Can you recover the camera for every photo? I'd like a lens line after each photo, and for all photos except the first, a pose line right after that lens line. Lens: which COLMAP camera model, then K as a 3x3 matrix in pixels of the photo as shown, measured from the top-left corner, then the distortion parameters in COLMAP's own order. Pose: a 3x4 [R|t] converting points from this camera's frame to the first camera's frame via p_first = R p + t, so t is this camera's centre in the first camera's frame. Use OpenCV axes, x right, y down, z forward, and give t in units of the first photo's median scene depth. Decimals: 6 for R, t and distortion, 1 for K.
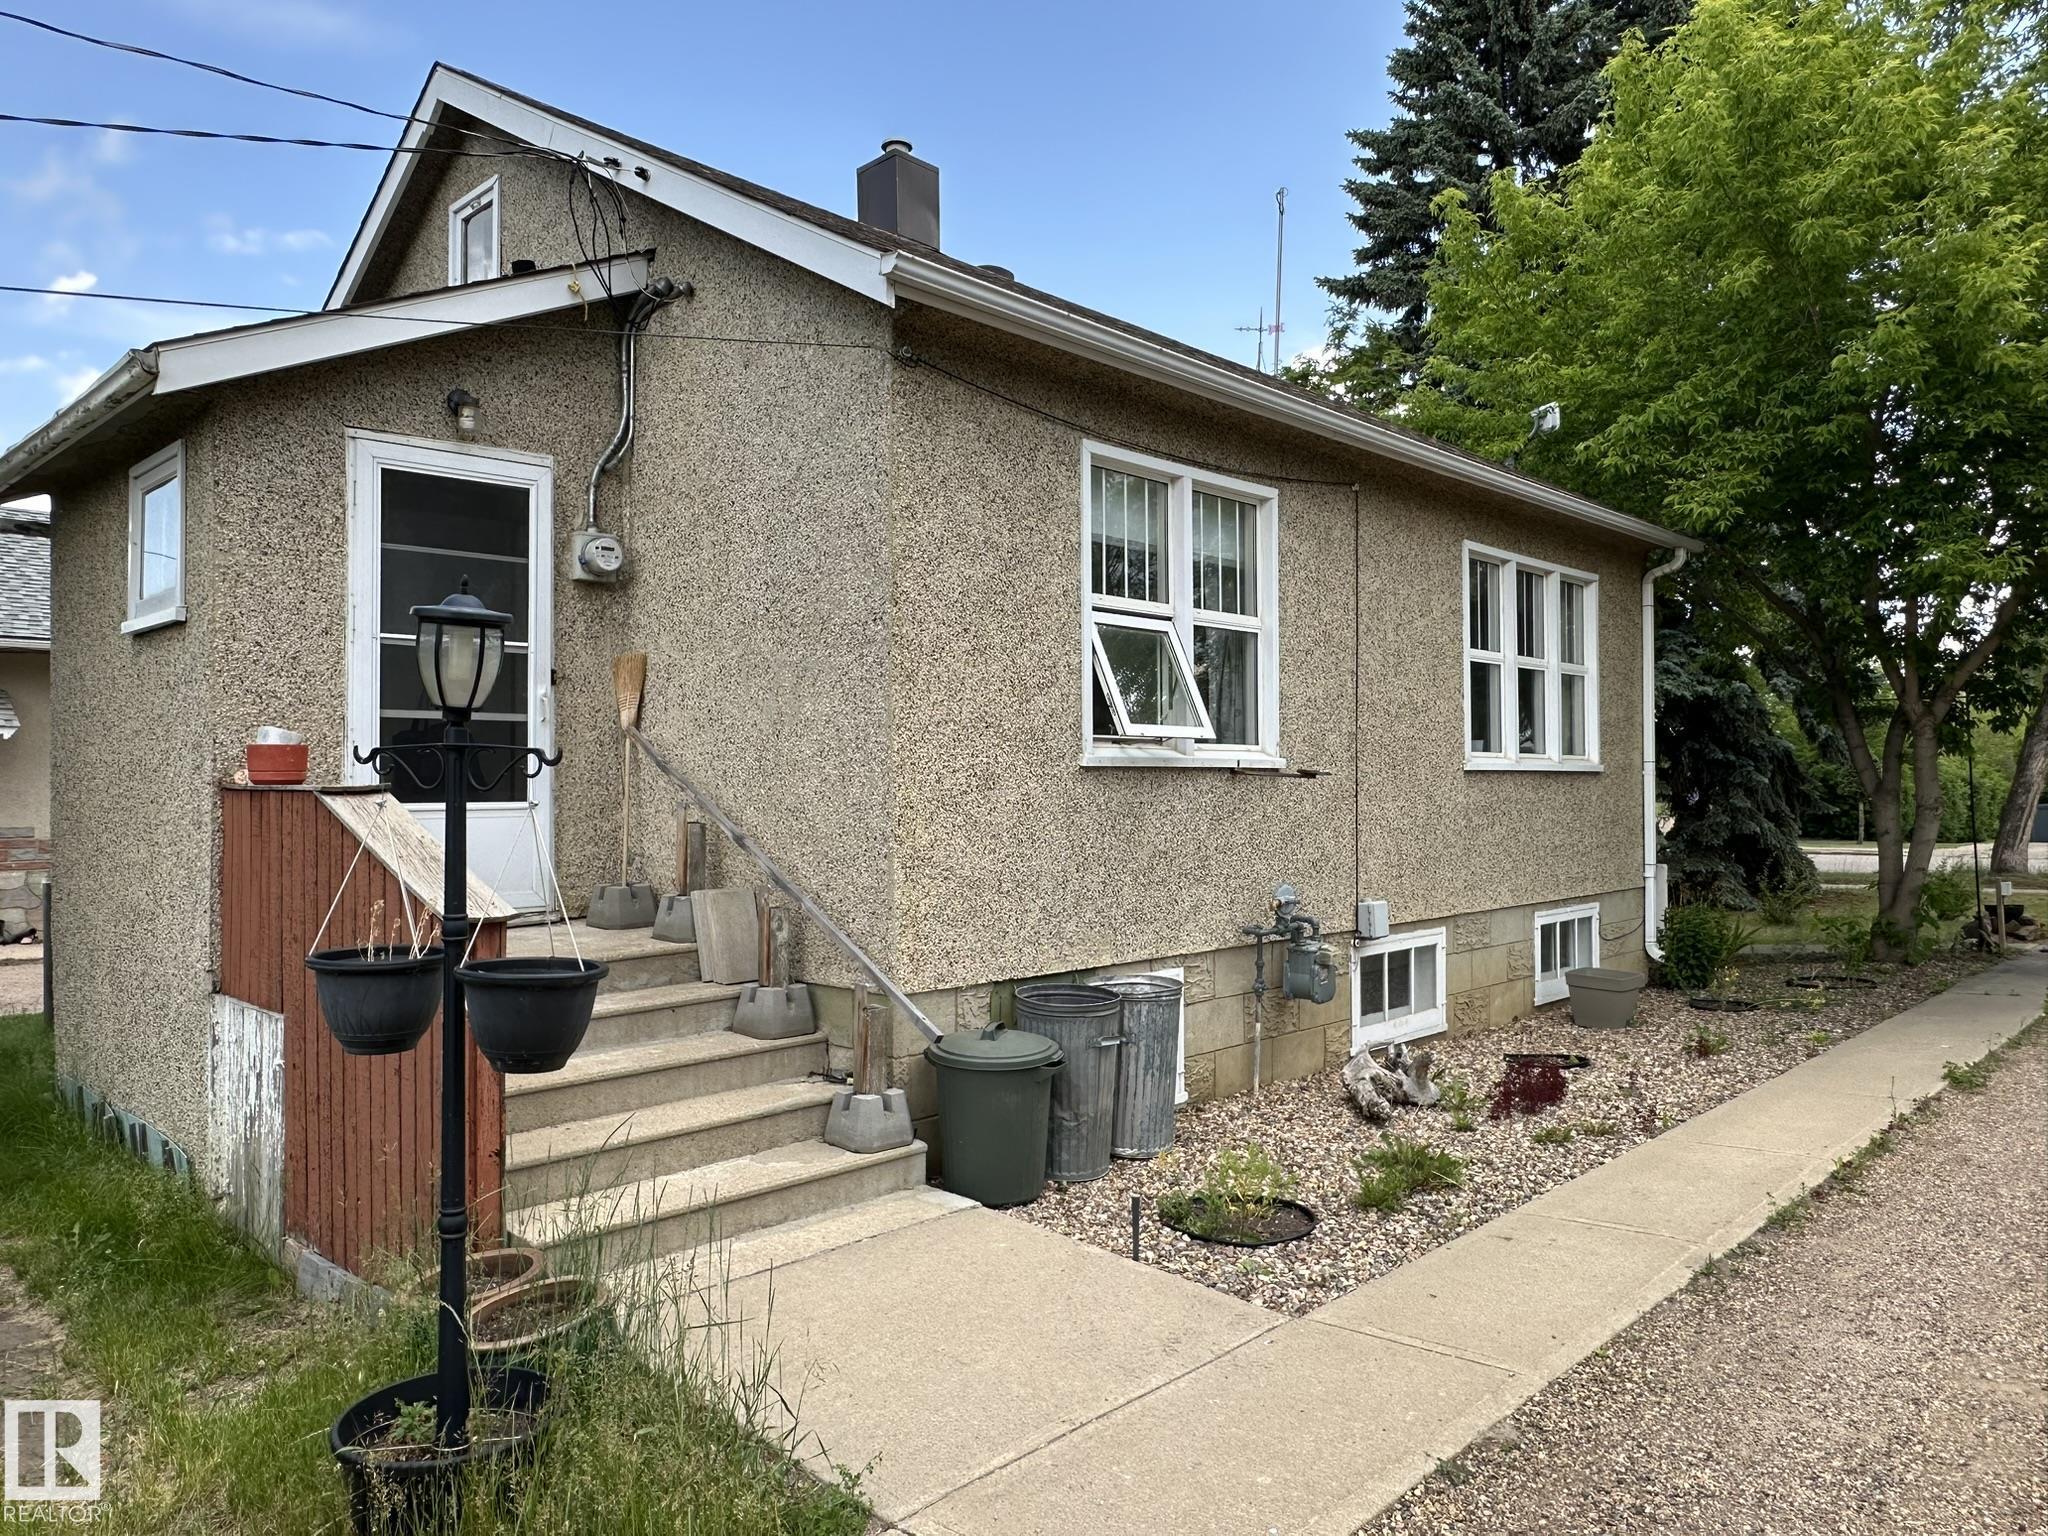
lens RADIAL K [[1375.6, 0, 1024.0], [0, 1375.6, 768.0], [0, 0, 1]] dist [-0.004806, -0.001789]
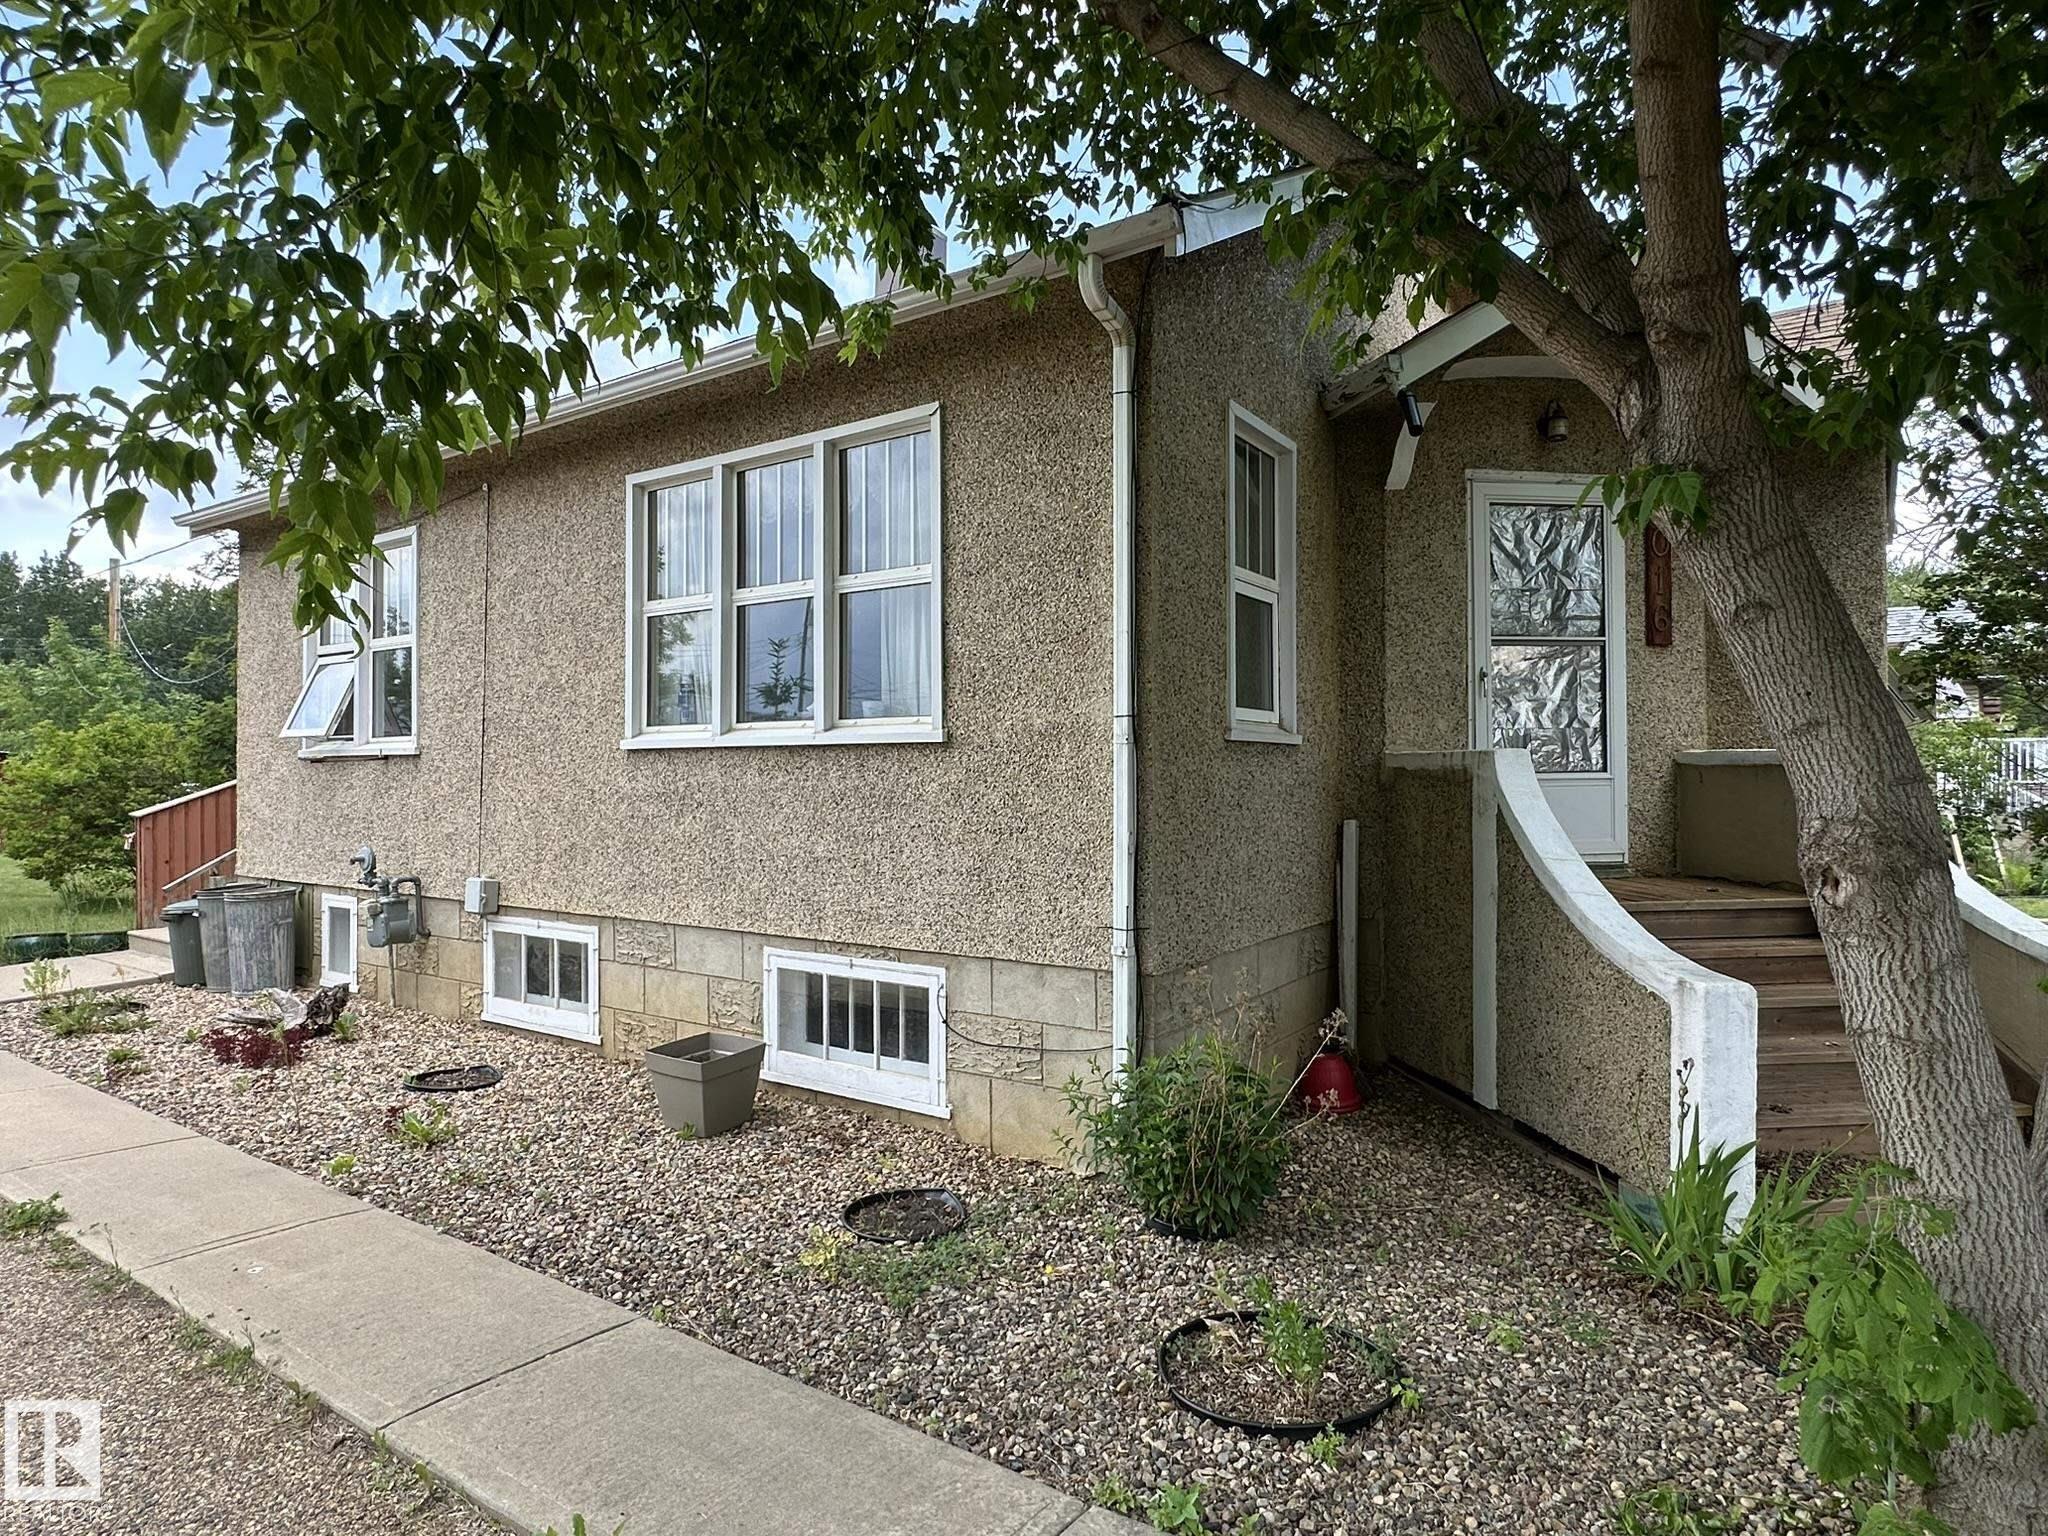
lens RADIAL K [[1143.4, 0, 1016.9], [0, 1143.4, 763.4], [0, 0, 1]] dist [-0.004408, 0.001556]
pose [[0.178101, -0.004983, -0.984000, 1.564369], [0.014154, 0.999897, -0.002501, 0.022510], [0.983910, -0.013482, 0.178153, 1.645371]]
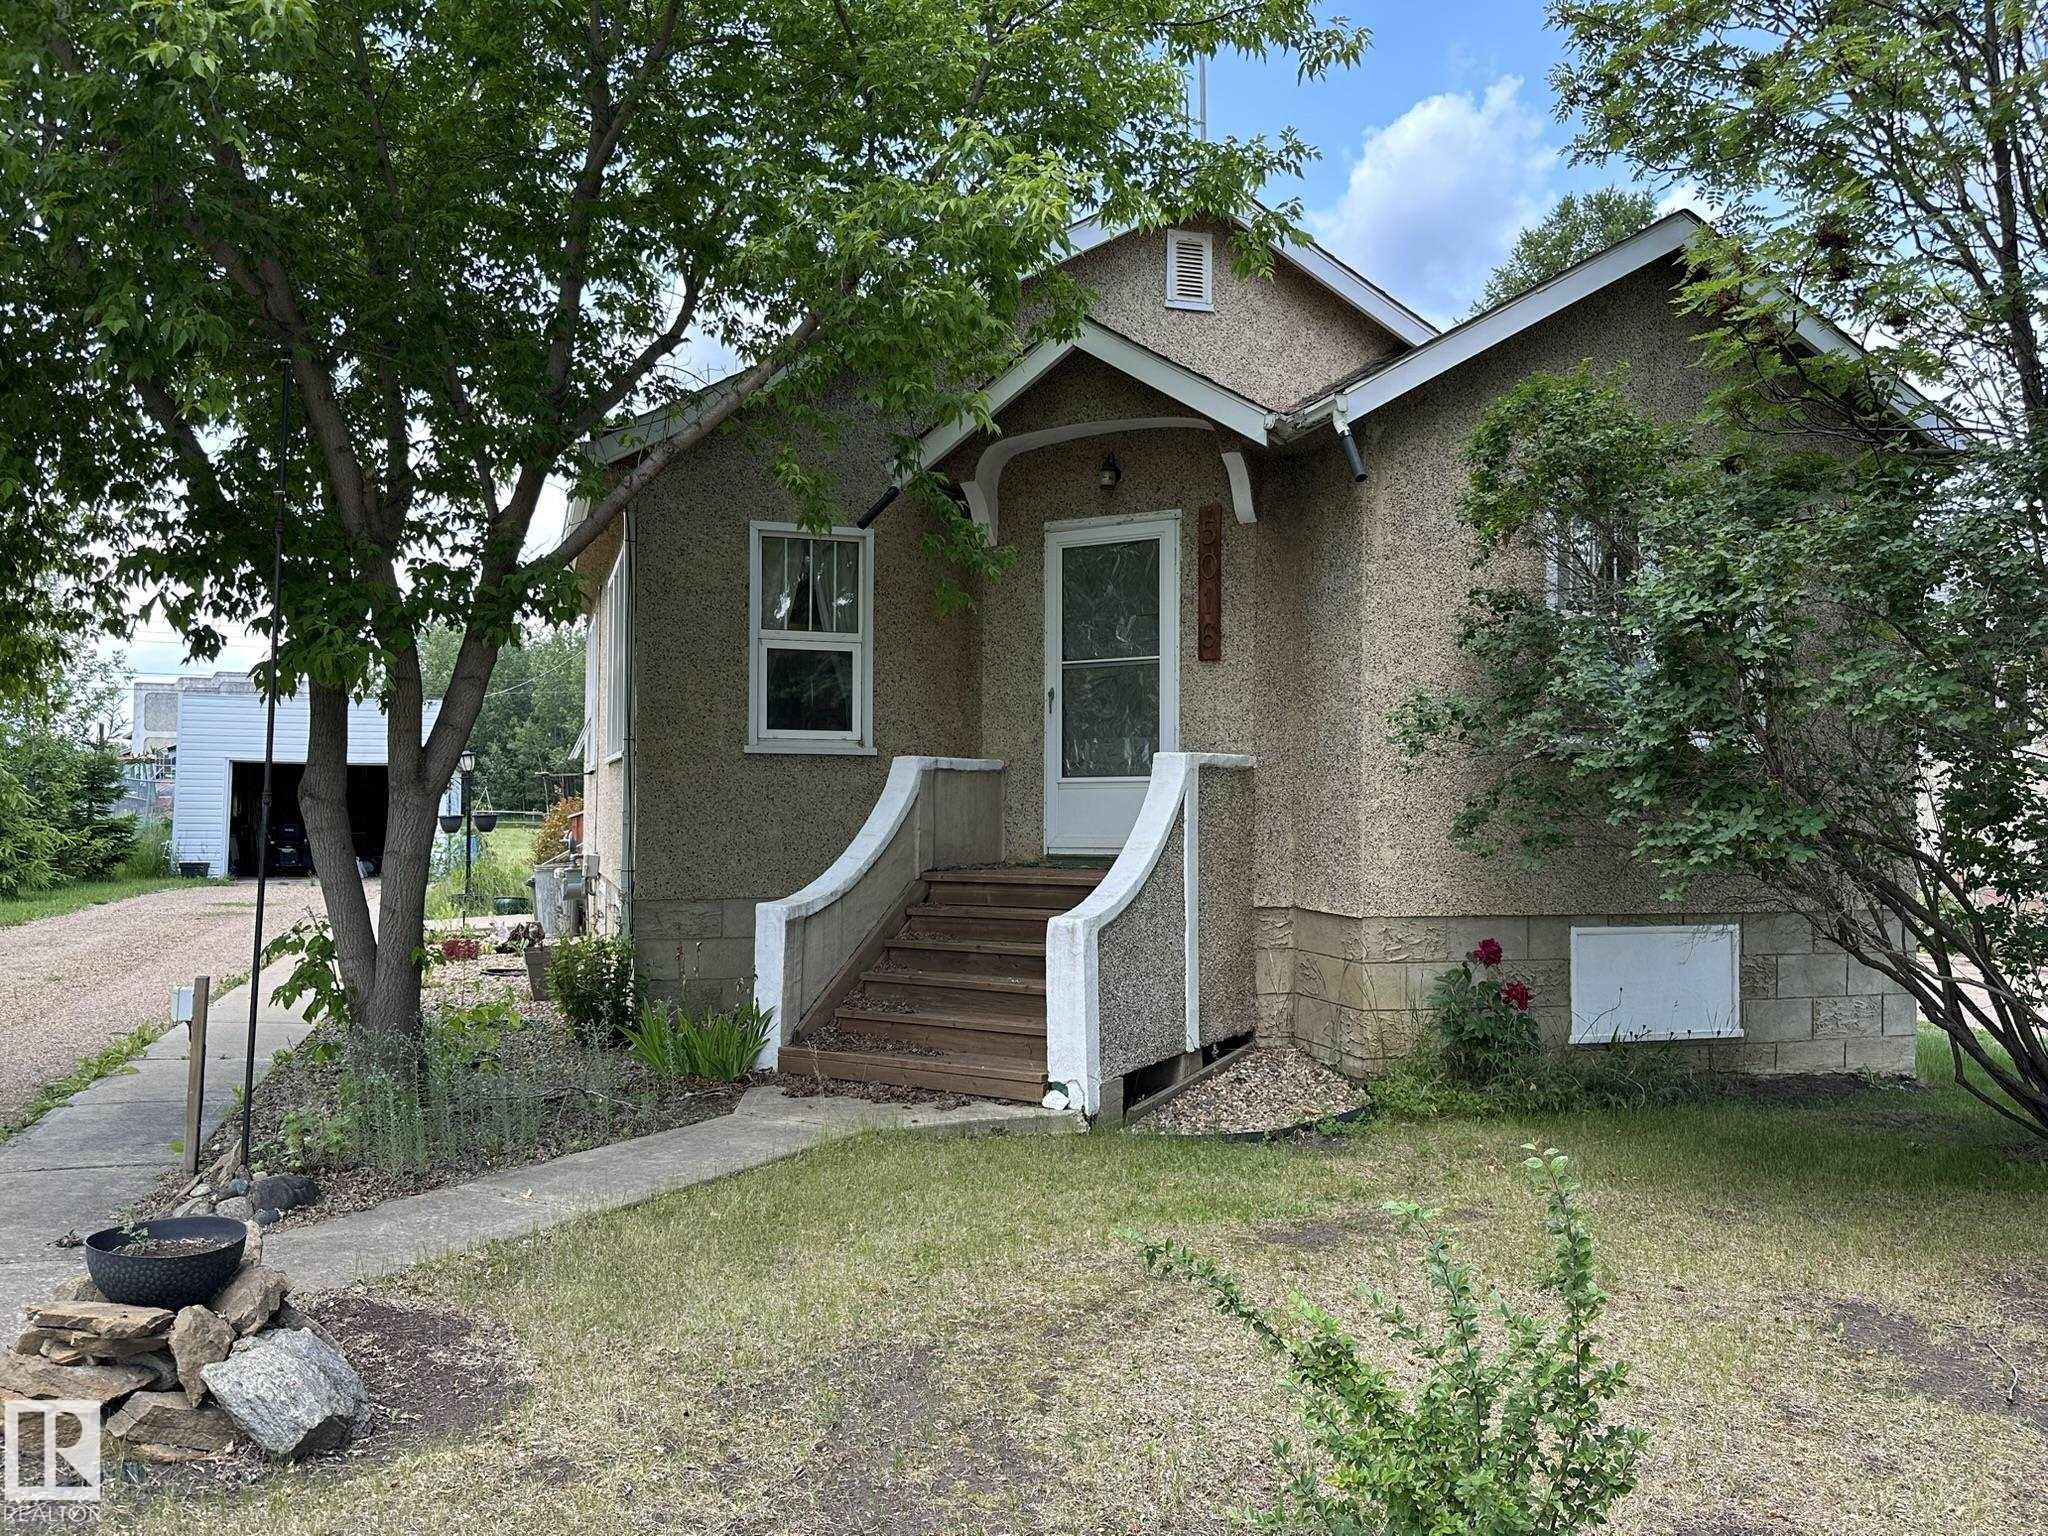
lens RADIAL K [[1578.4, 0, 1030.7], [0, 1578.4, 767.3], [0, 0, 1]] dist [0.152520, -0.249098]
pose [[-0.469755, -0.019261, -0.882586, 2.129105], [0.009401, 0.999596, -0.026818, 0.069226], [0.882747, -0.020895, -0.469385, 3.009516]]
